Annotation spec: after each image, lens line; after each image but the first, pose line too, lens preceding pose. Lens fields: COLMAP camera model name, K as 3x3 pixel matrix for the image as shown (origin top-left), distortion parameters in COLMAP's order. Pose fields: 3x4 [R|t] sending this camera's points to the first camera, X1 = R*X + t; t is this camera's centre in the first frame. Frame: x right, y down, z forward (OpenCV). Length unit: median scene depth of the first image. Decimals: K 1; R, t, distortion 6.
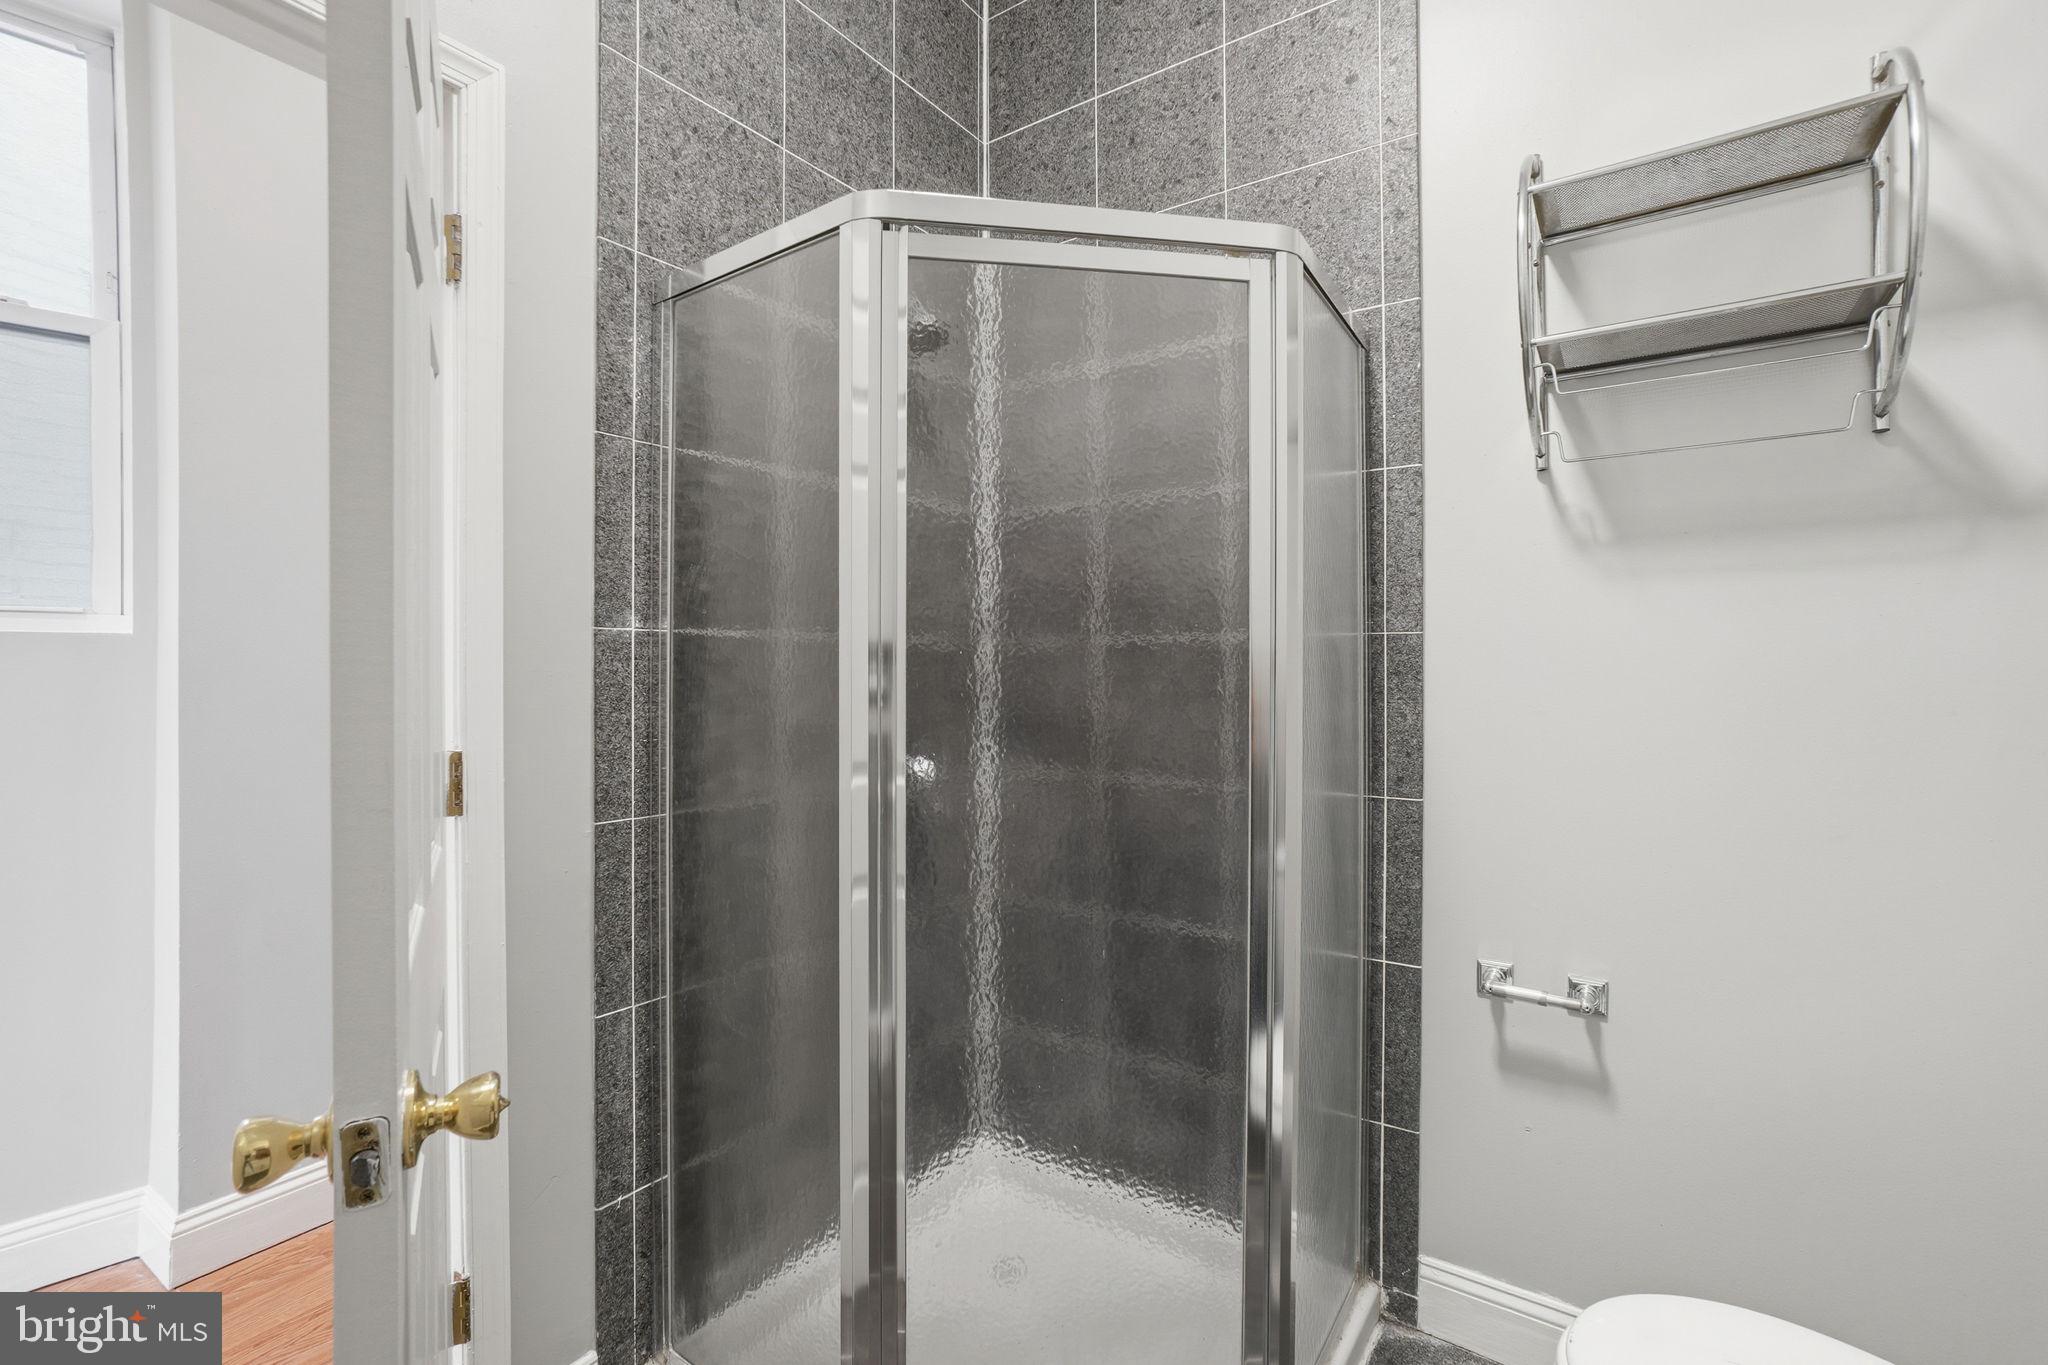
lens RADIAL K [[931.6, 0, 1012.0], [0, 931.6, 677.3], [0, 0, 1]] dist [-0.047811, 0.026132]
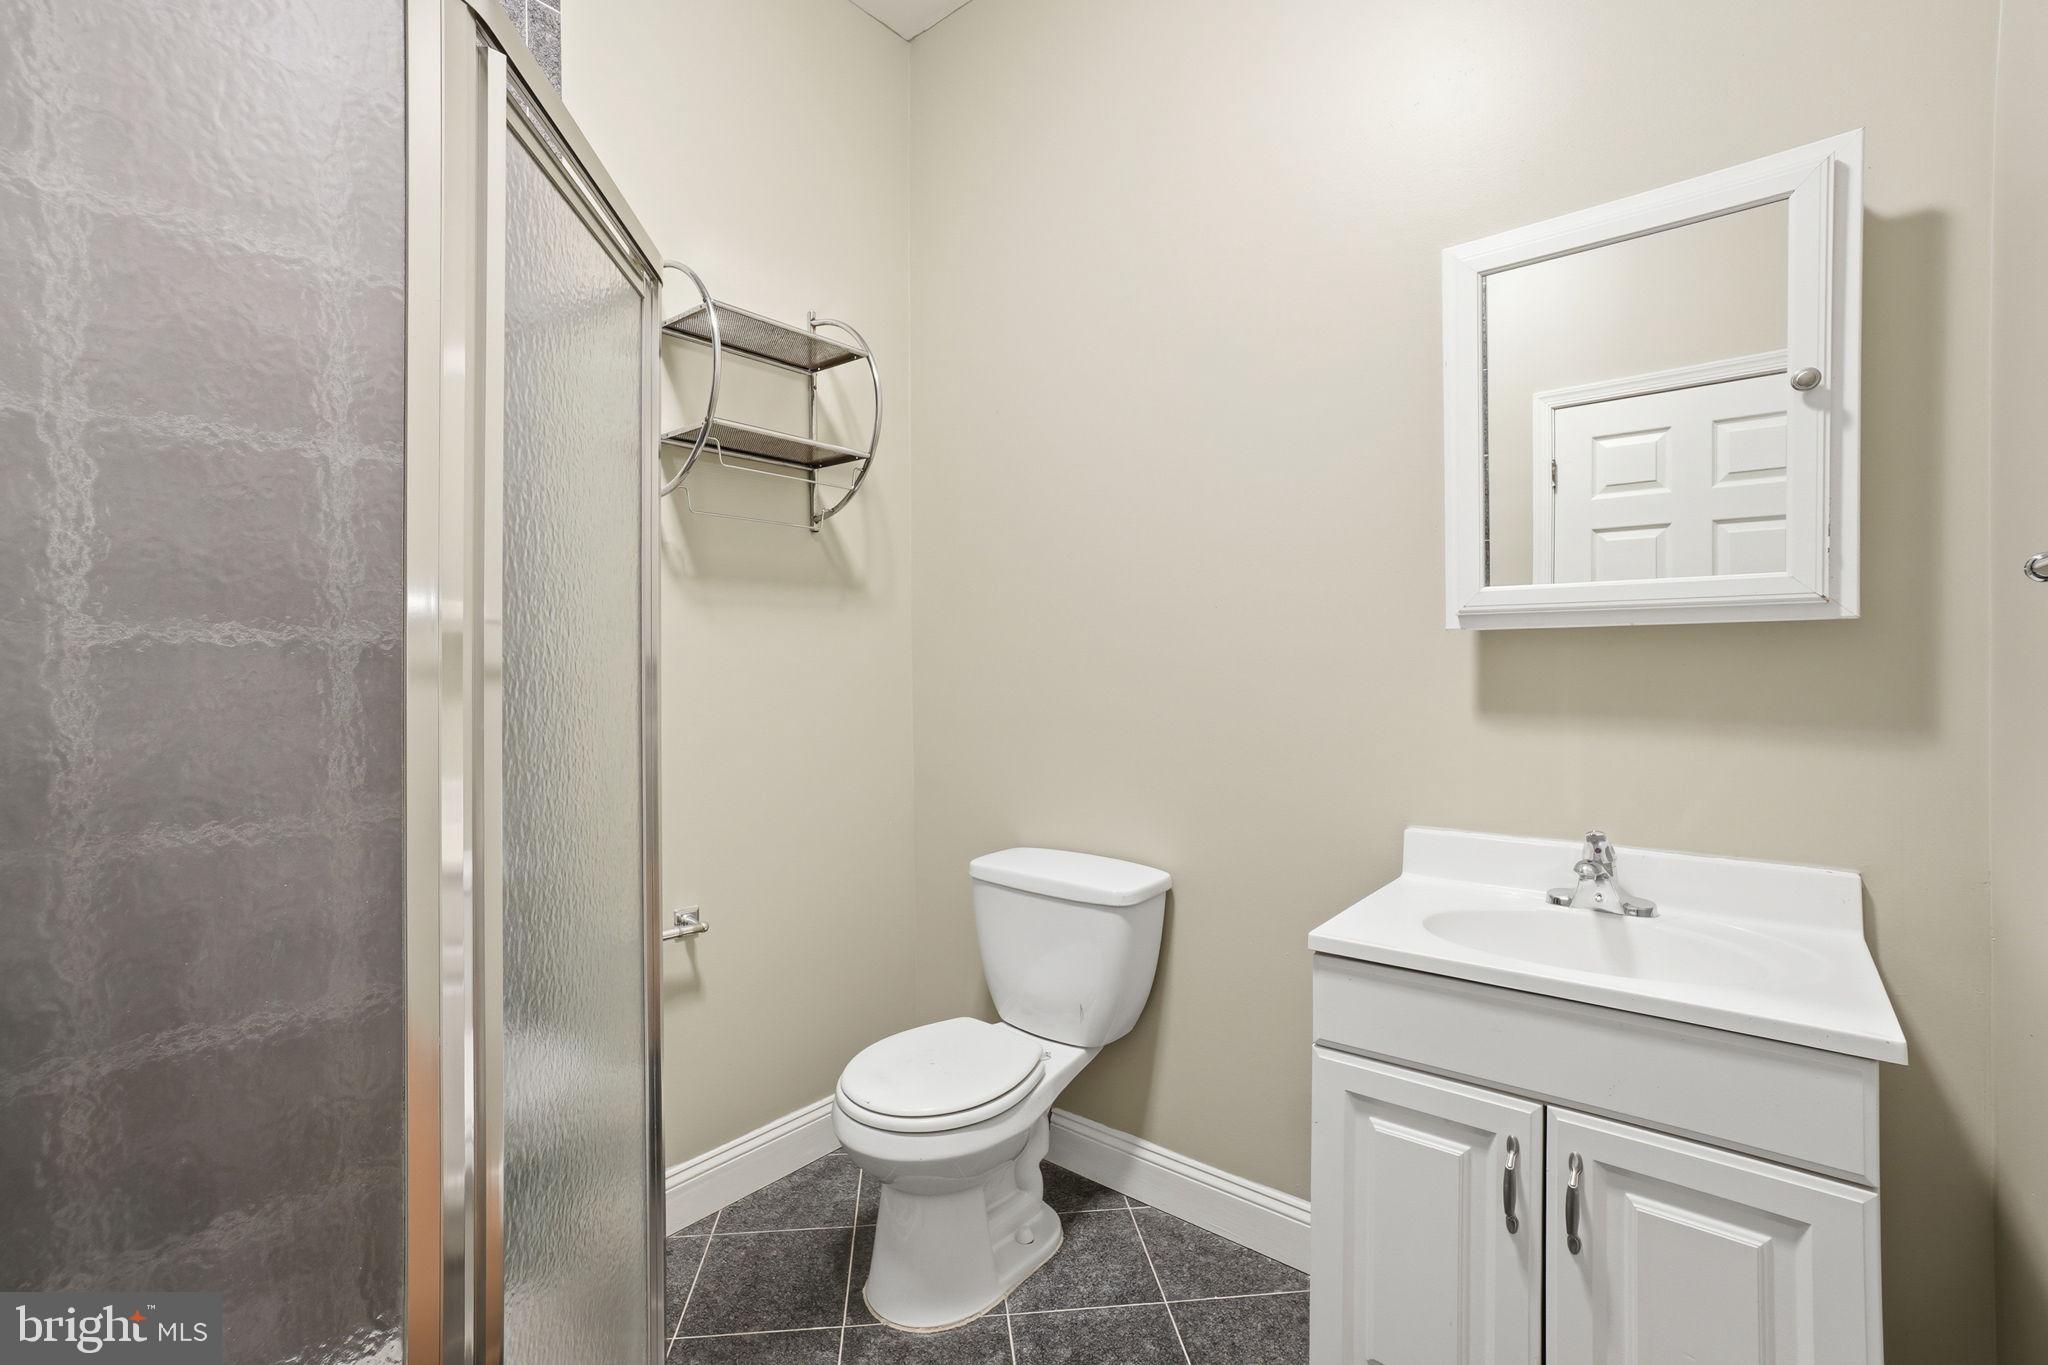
lens RADIAL K [[931.6, 0, 1012.0], [0, 931.6, 677.3], [0, 0, 1]] dist [-0.047811, 0.026132]
pose [[0.091149, -0.003441, 0.995831, -0.646421], [0.006086, 0.999977, 0.002898, -0.001767], [-0.995819, 0.005797, 0.091168, 0.420676]]
